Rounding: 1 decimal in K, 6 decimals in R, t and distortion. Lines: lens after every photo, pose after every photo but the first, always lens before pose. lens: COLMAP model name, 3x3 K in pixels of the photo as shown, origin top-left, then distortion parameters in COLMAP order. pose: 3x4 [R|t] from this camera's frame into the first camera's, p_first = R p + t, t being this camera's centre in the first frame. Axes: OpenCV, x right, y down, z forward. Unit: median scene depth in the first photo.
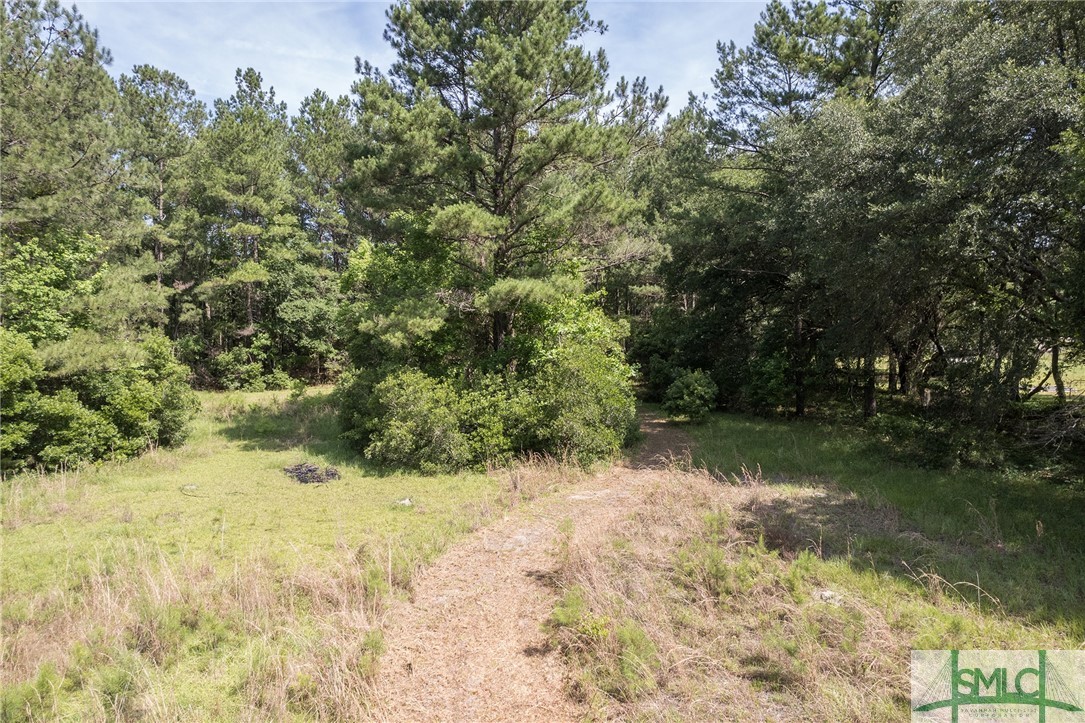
lens RADIAL K [[692.0, 0, 539.7], [0, 692.0, 368.5], [0, 0, 1]] dist [-0.073405, 0.069571]
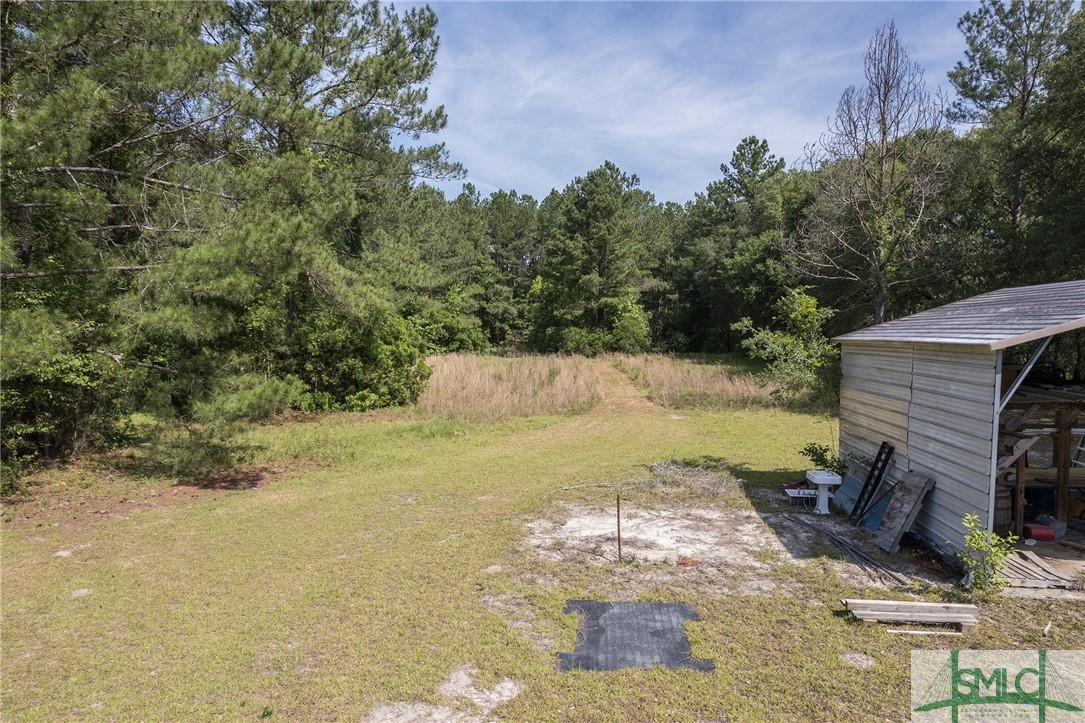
lens RADIAL K [[699.1, 0, 538.5], [0, 699.1, 367.0], [0, 0, 1]] dist [-0.078973, 0.074084]
pose [[0.991516, 0.010558, -0.129551, 0.063685], [-0.010880, 0.999939, -0.001777, 0.178112], [0.129525, 0.003172, 0.991571, -1.995469]]
